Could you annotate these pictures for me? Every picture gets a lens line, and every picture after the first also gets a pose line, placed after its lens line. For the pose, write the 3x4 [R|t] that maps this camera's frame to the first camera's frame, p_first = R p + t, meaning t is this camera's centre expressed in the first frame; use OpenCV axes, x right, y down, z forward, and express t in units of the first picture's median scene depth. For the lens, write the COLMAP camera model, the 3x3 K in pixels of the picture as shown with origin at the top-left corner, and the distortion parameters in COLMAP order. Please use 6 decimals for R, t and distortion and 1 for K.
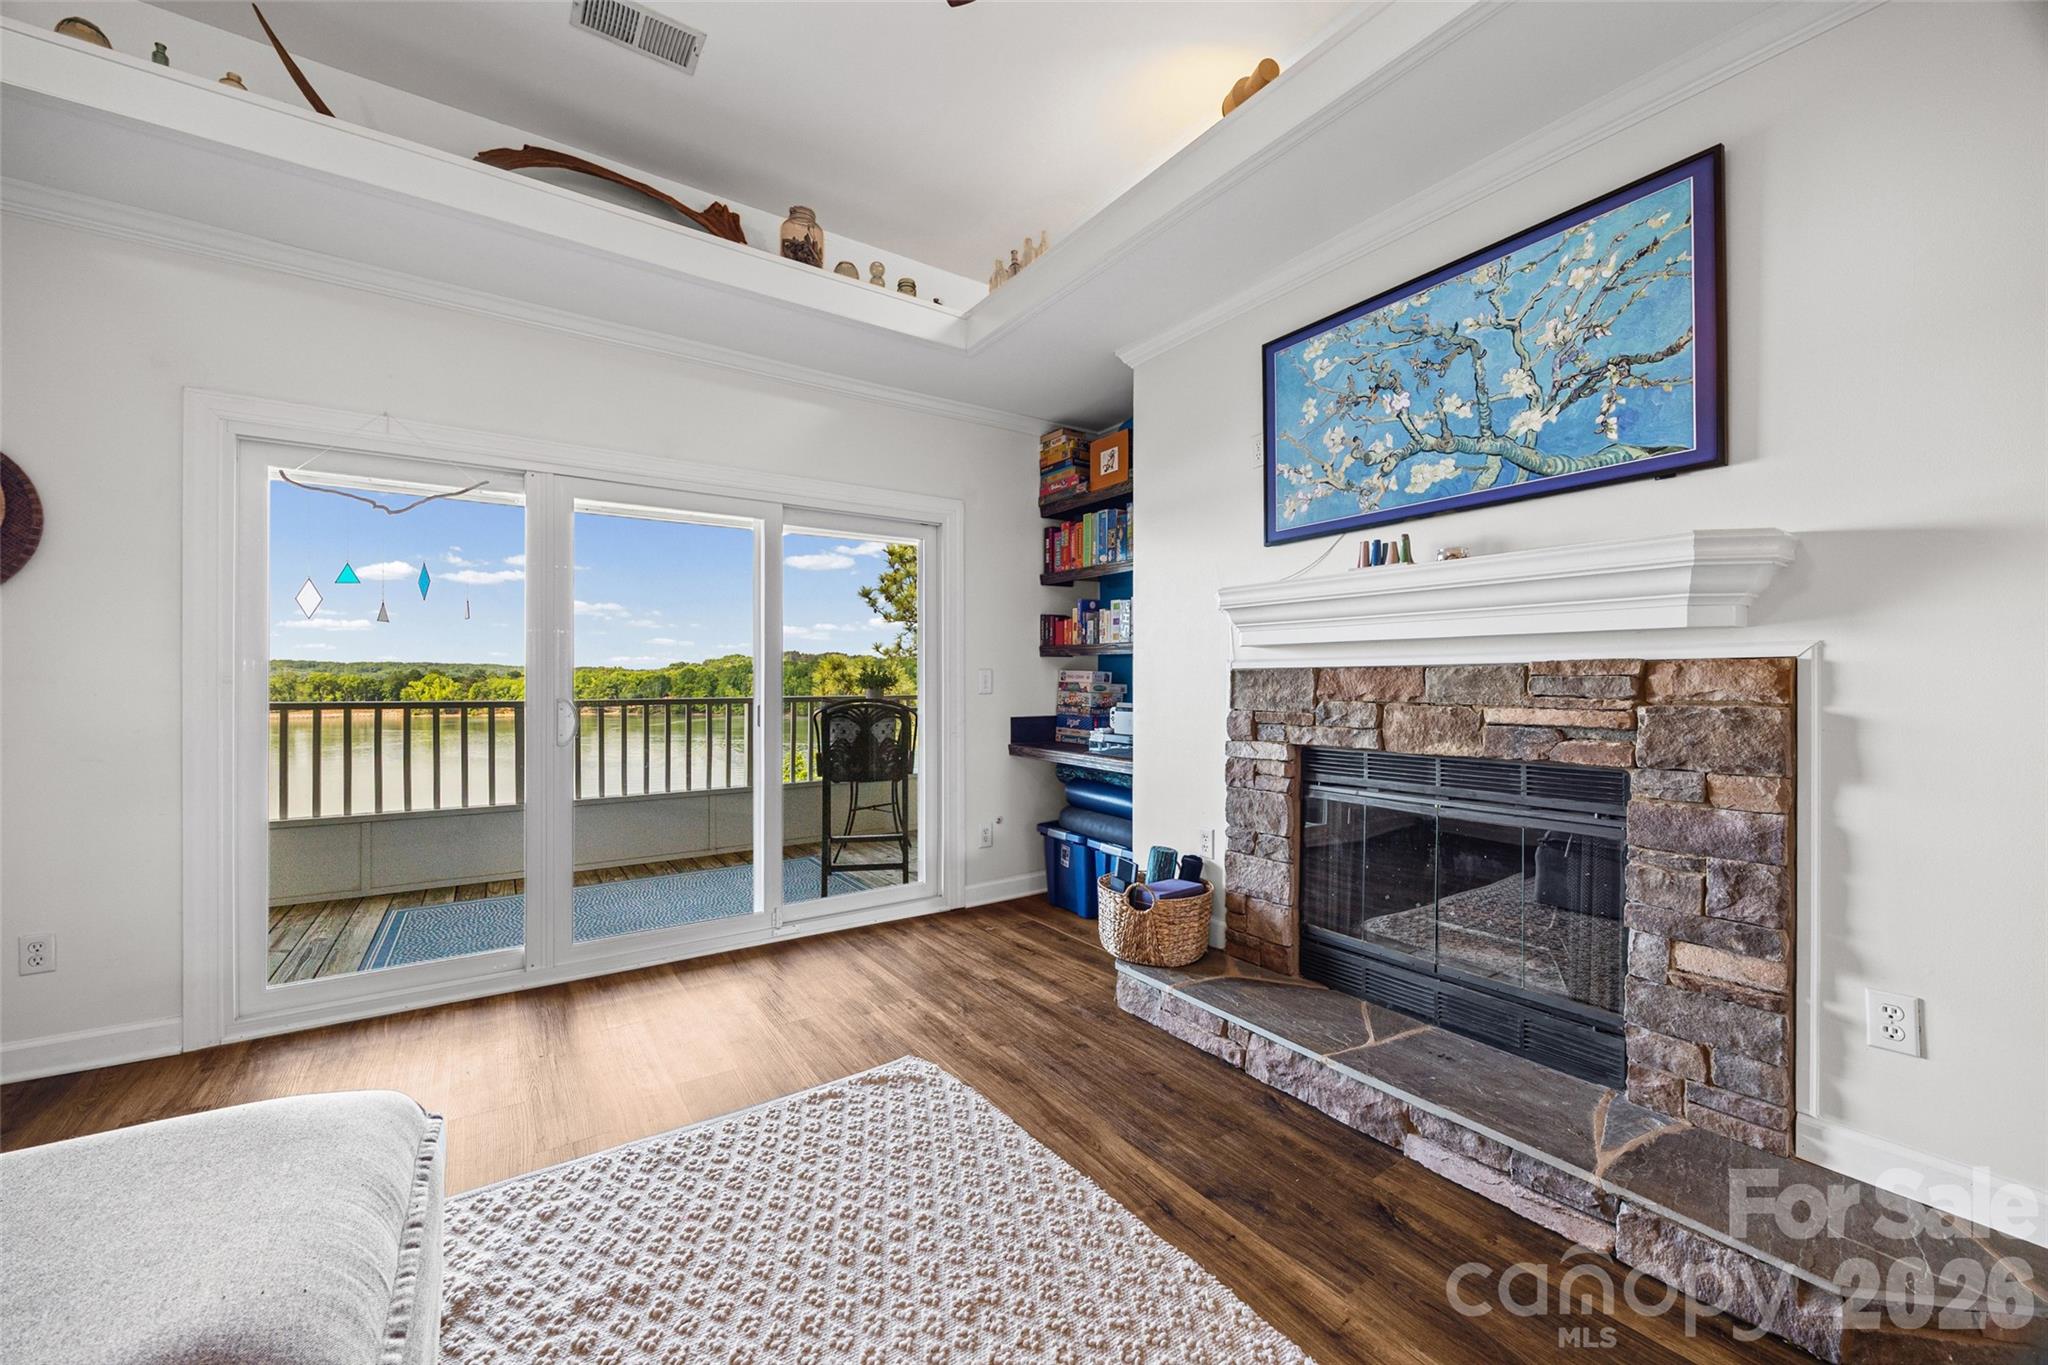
lens RADIAL K [[788.8, 0, 1021.1], [0, 788.8, 678.5], [0, 0, 1]] dist [-0.002684, 0.000317]
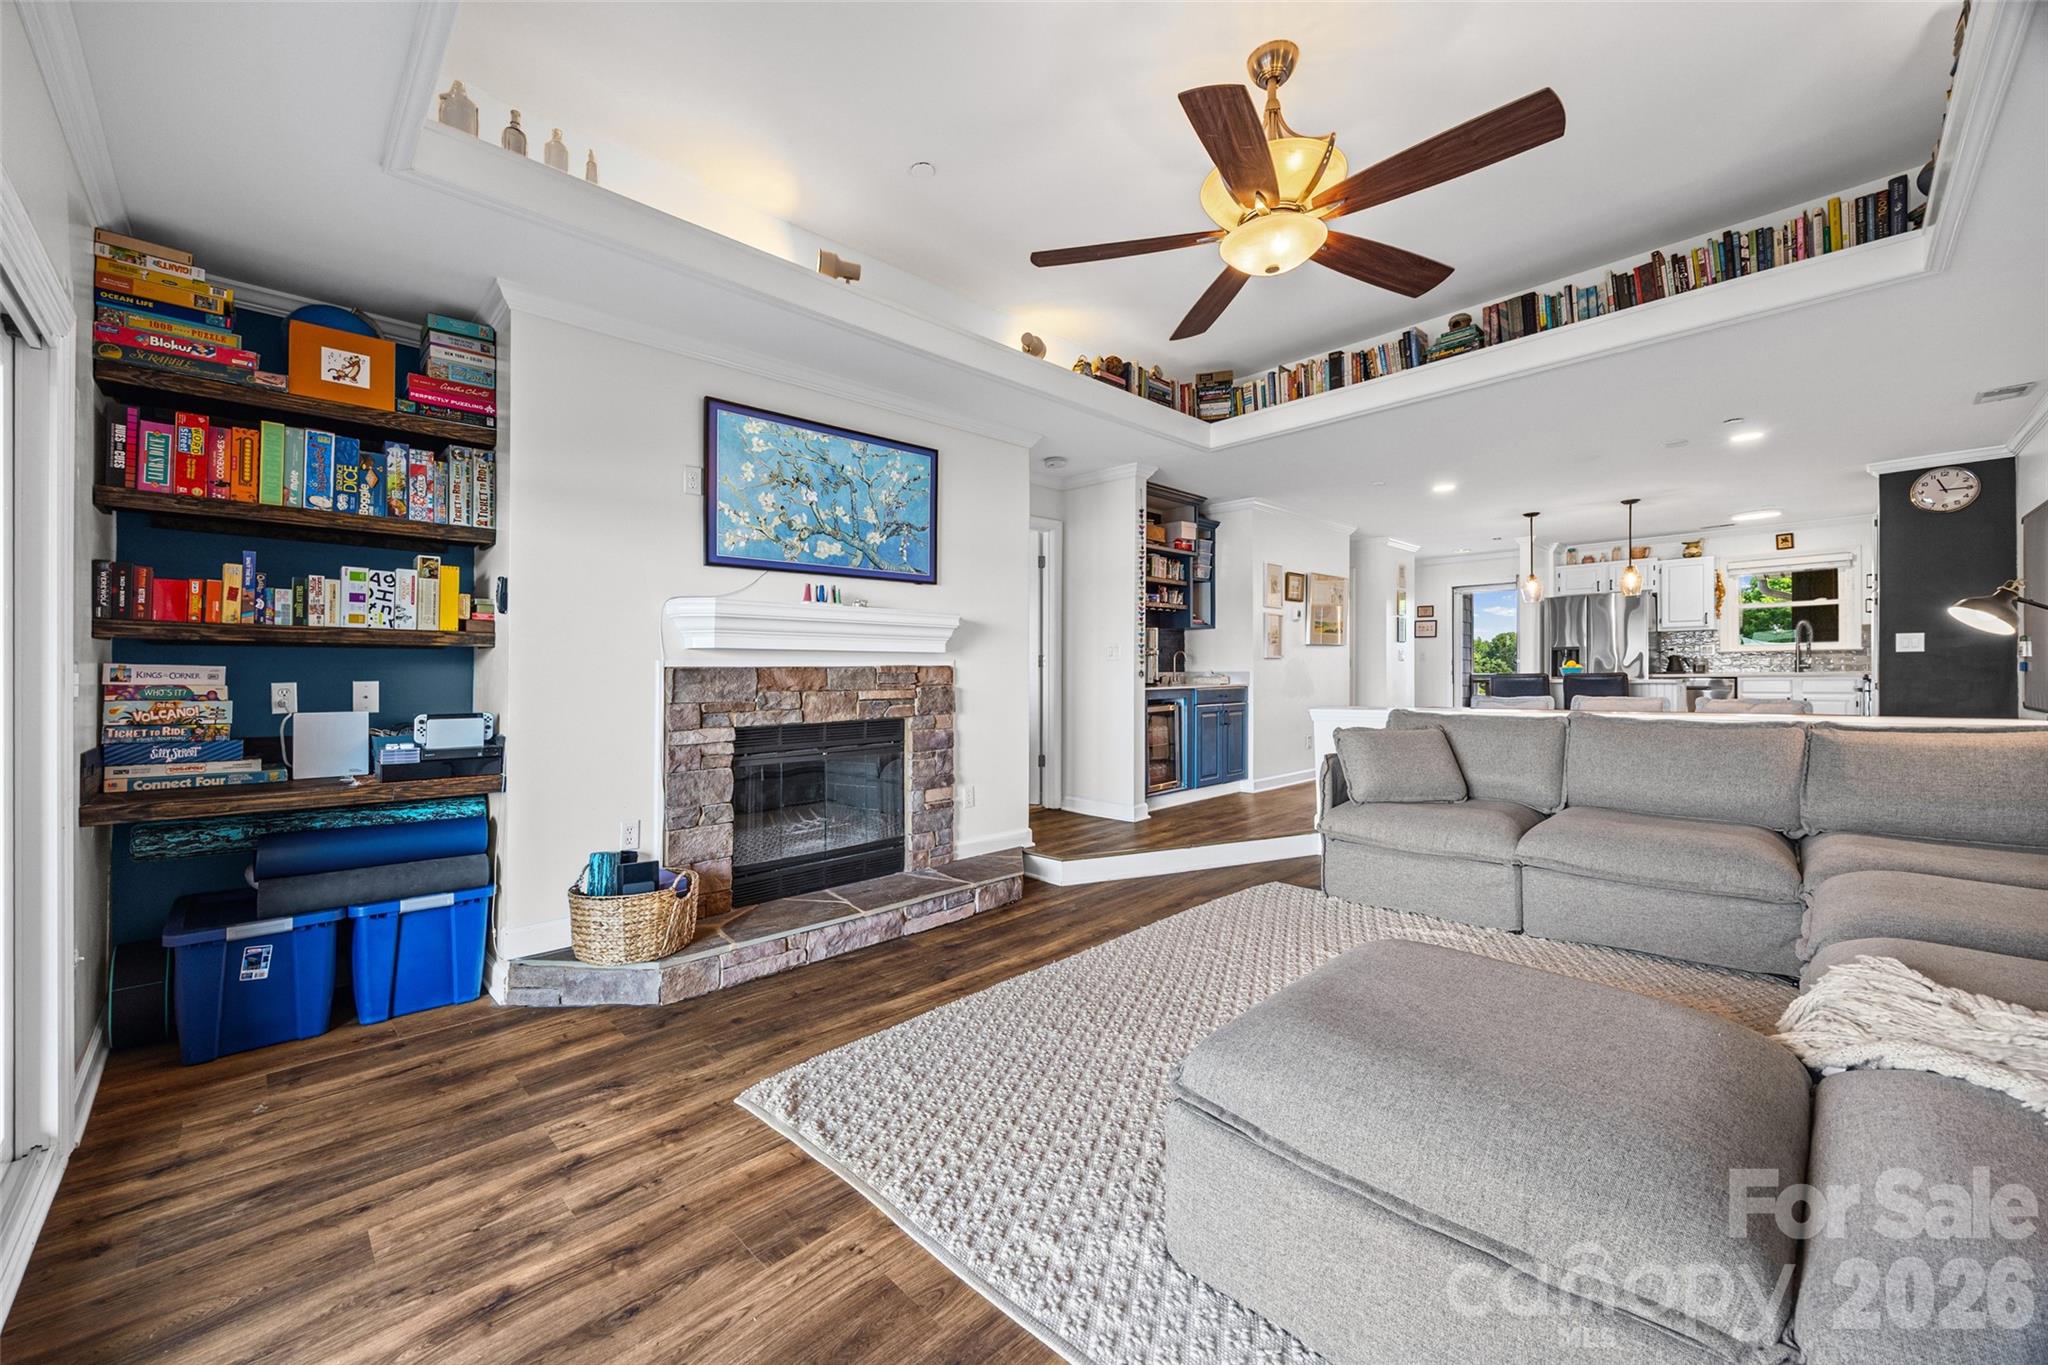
lens RADIAL K [[788.8, 0, 1019.3], [0, 788.8, 669.0], [0, 0, 1]] dist [-0.002684, 0.000317]
pose [[-0.169131, 0.003819, 0.985586, -0.835832], [0.004307, 0.999986, -0.003136, -0.003595], [-0.985584, 0.003715, -0.169145, 0.644661]]
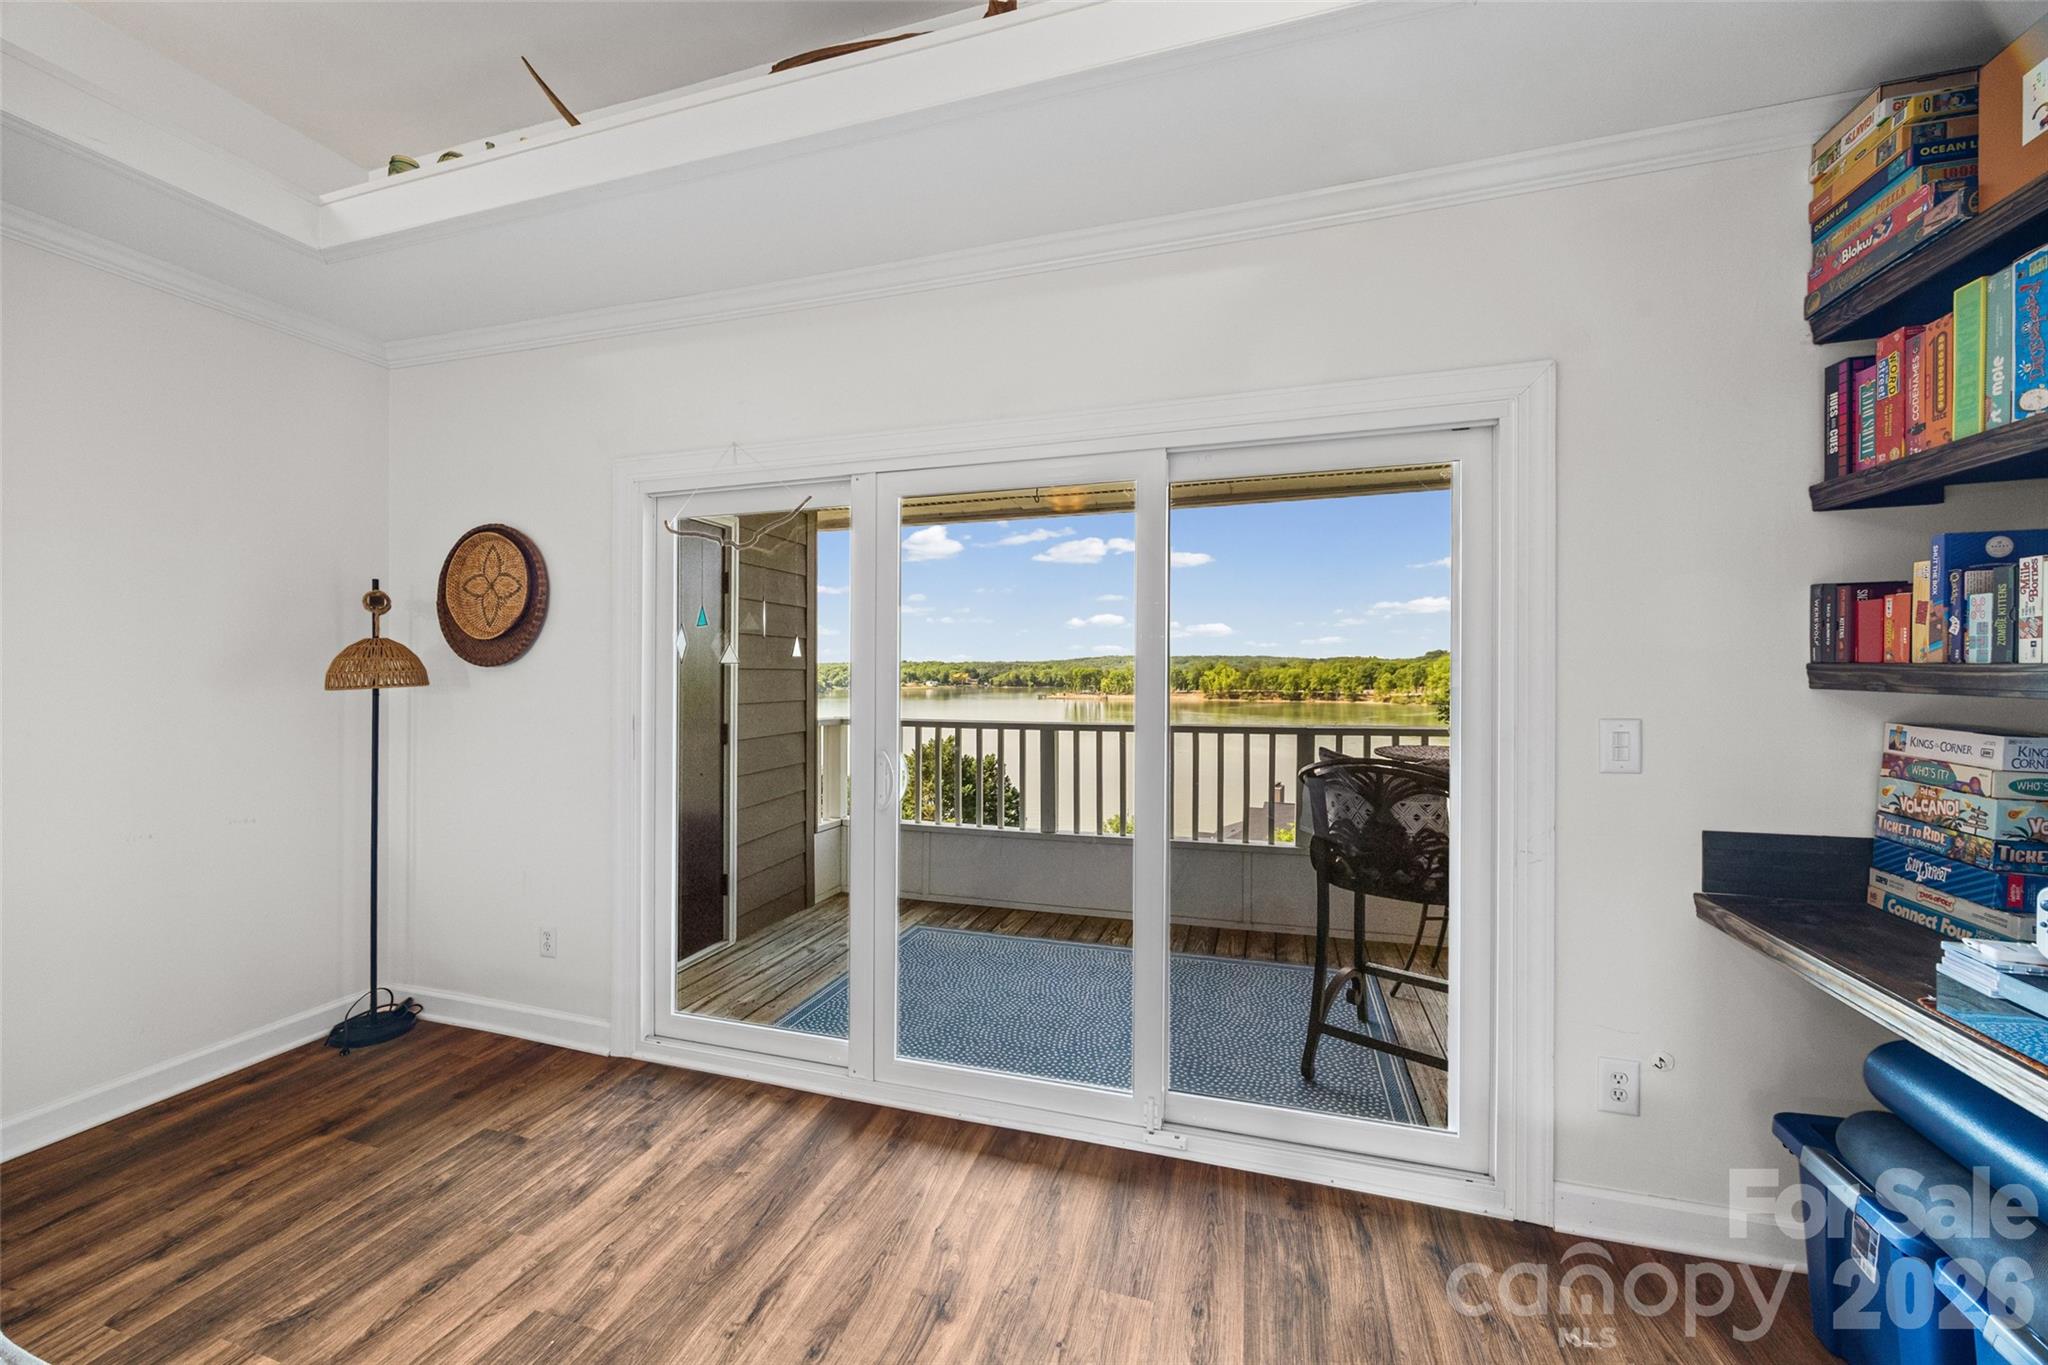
lens RADIAL K [[788.8, 0, 1006.1], [0, 788.8, 674.1], [0, 0, 1]] dist [-0.002684, 0.000317]
pose [[0.613081, 0.001651, -0.790018, 0.125403], [0.005171, 0.999968, 0.006103, -0.054747], [0.790003, -0.007826, 0.613053, 0.588039]]
